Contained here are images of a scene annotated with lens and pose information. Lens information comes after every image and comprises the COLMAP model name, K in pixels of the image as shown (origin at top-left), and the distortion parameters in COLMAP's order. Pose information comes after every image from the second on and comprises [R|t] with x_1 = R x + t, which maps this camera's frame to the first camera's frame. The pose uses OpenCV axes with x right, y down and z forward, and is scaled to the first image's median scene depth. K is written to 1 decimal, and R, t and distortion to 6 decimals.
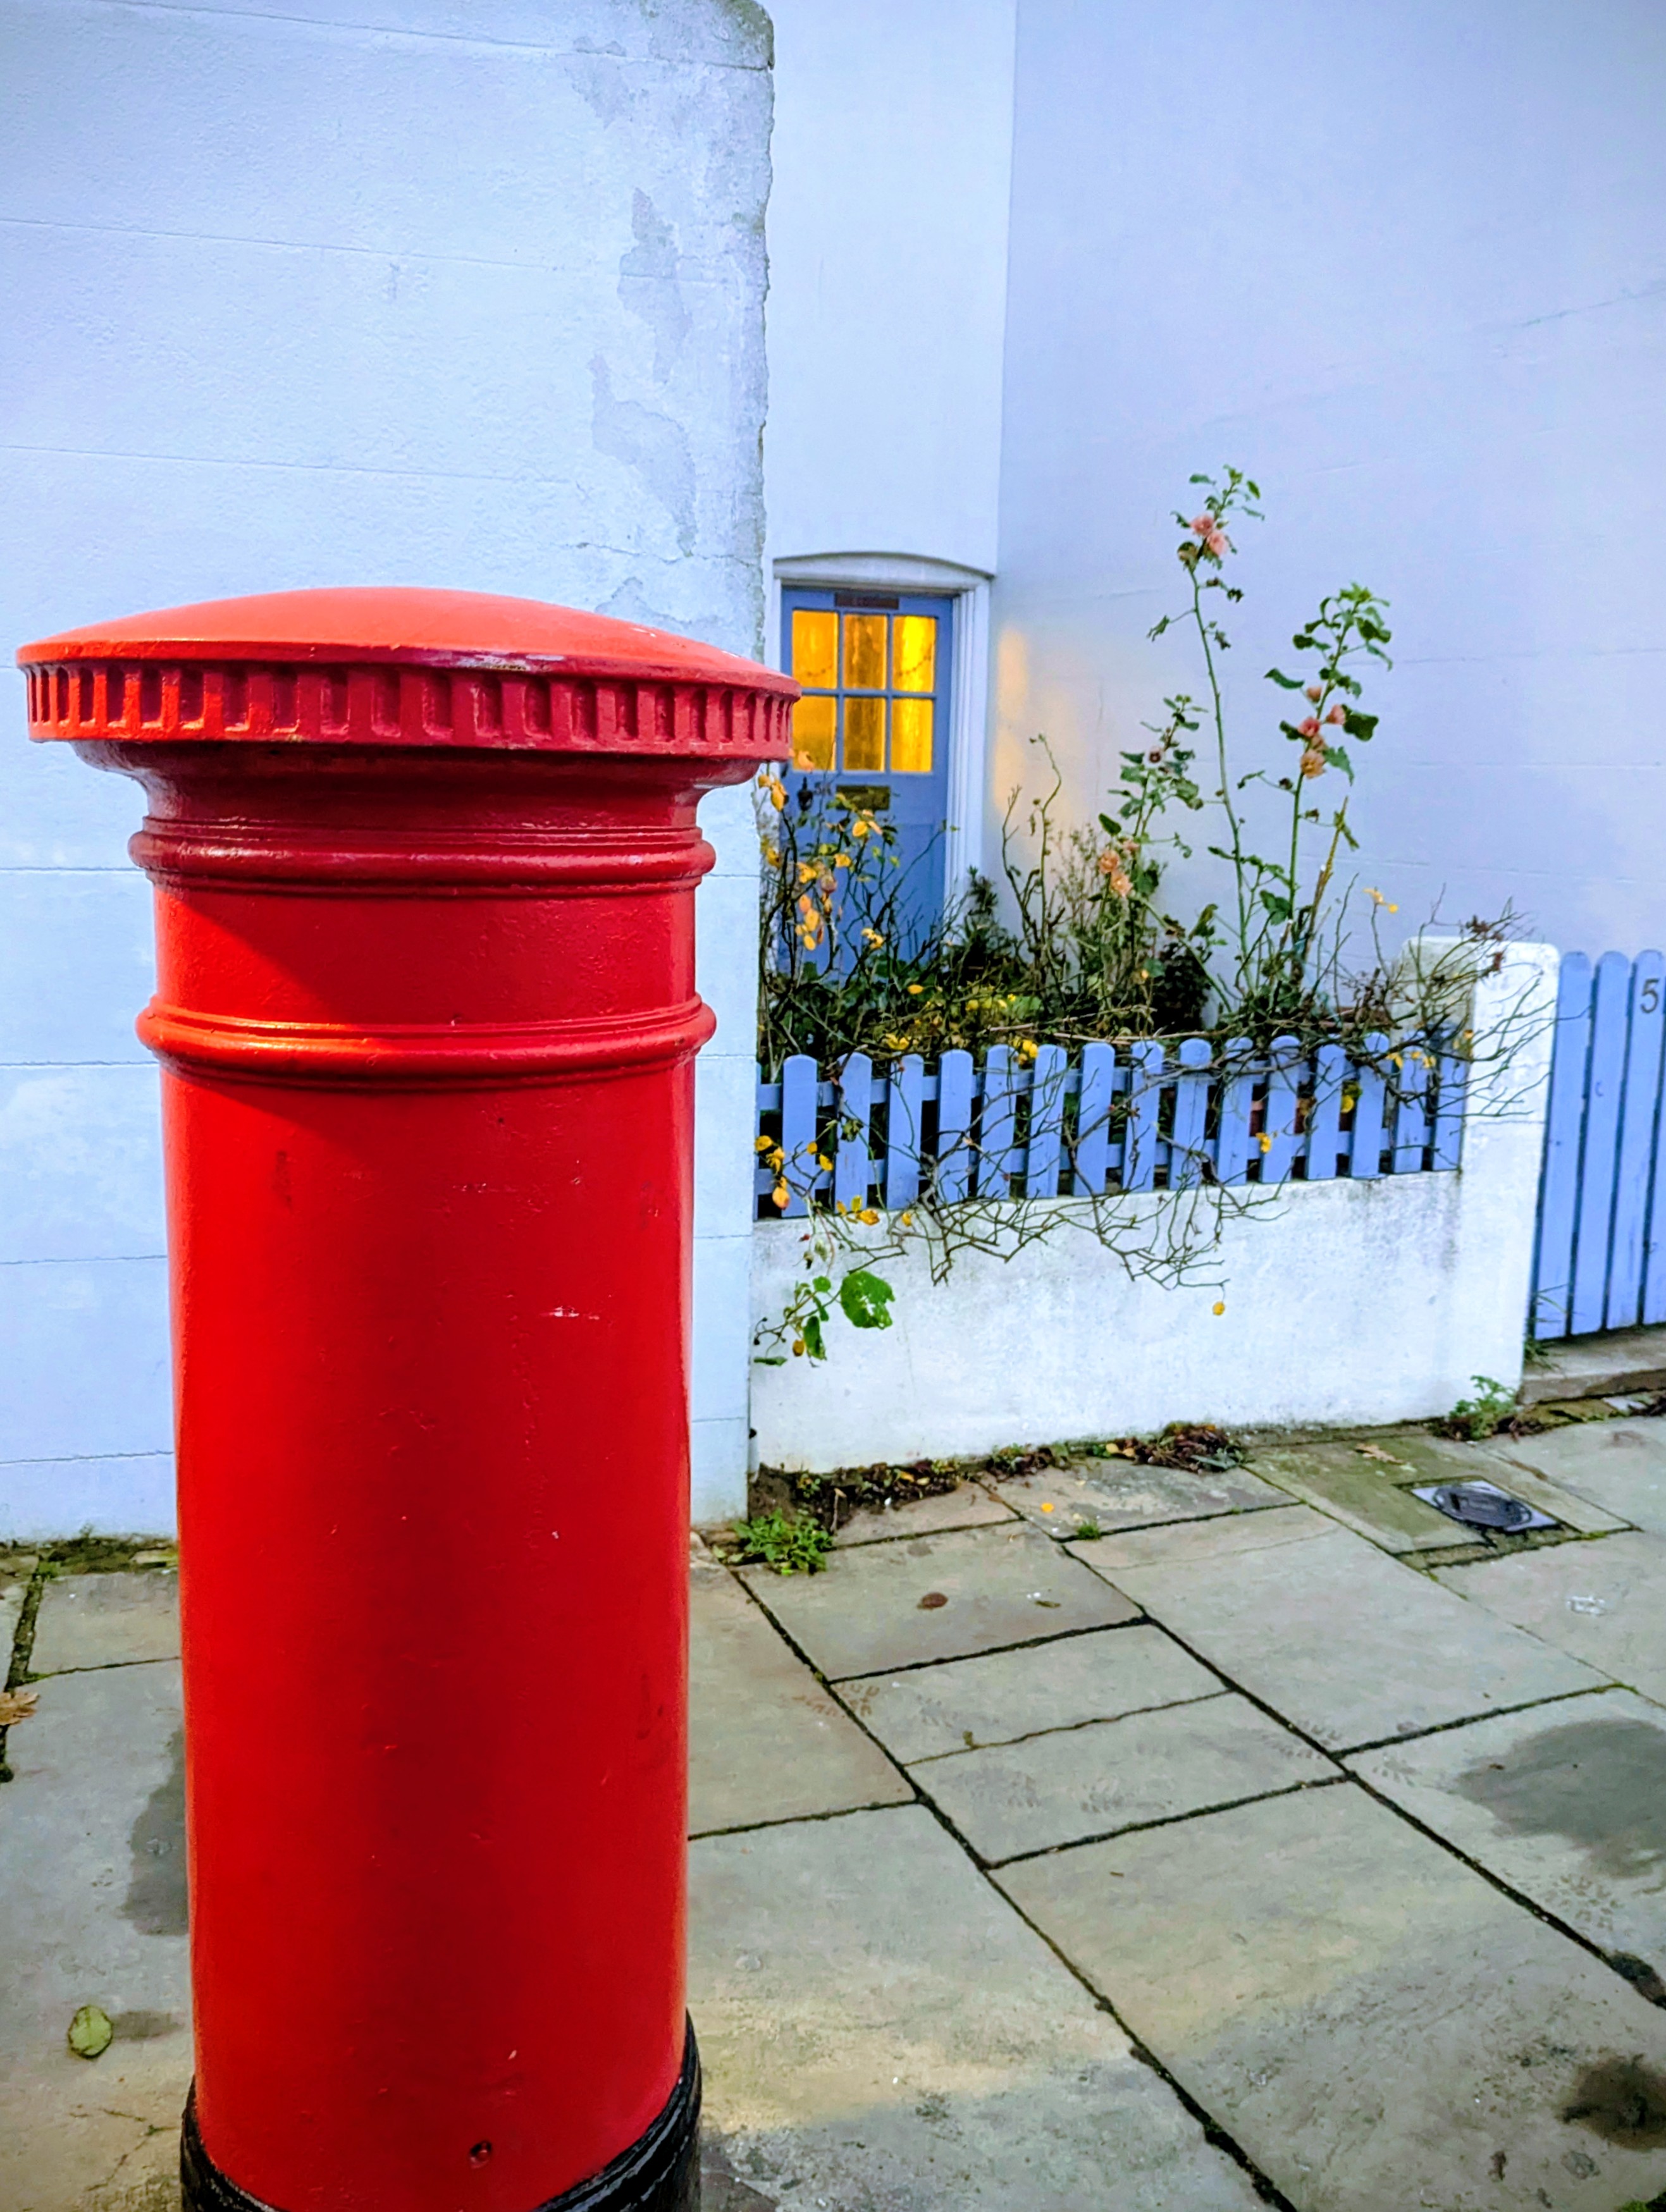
lens RADIAL K [[1876.2, 0, 831.9], [0, 1876.2, 1099.4], [0, 0, 1]] dist [0.070824, -0.002405]
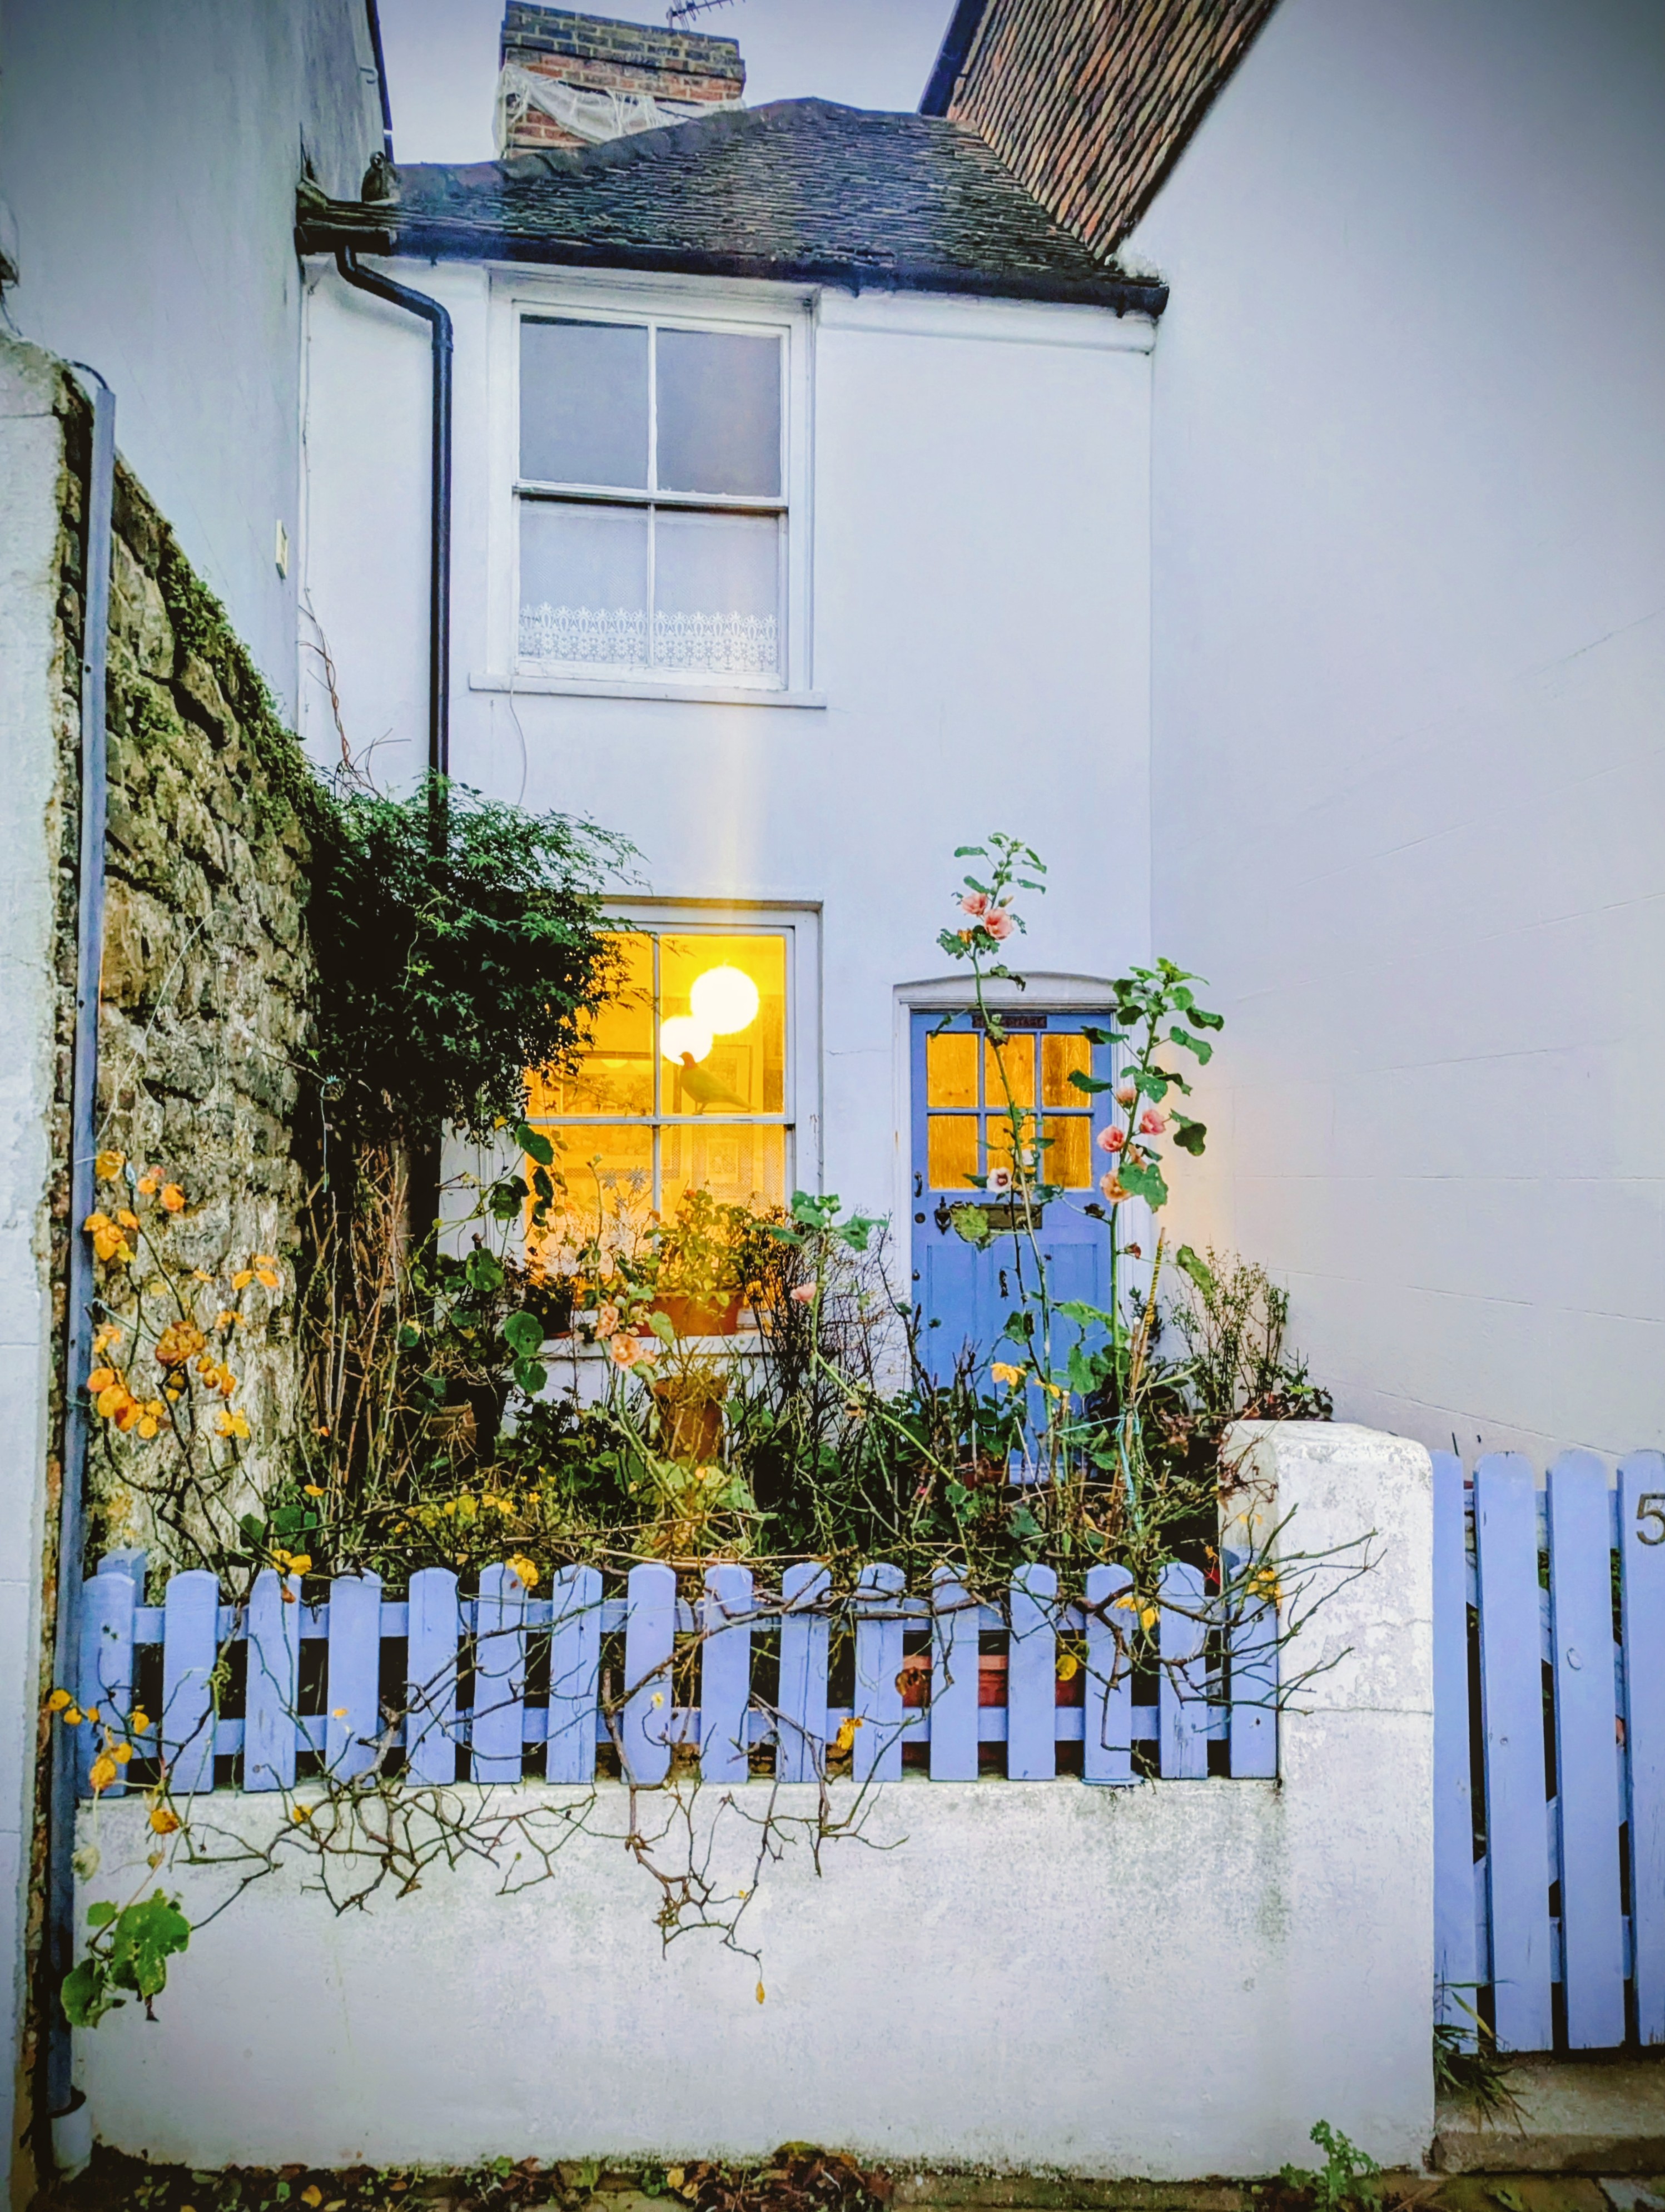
lens RADIAL K [[1604.0, 0, 834.1], [0, 1604.0, 1108.8], [0, 0, 1]] dist [0.039351, -0.021590]
pose [[0.938736, -0.031525, -0.343191, 0.396022], [-0.043983, 0.976706, -0.210027, -0.069218], [0.341818, 0.212255, 0.915483, 0.374439]]
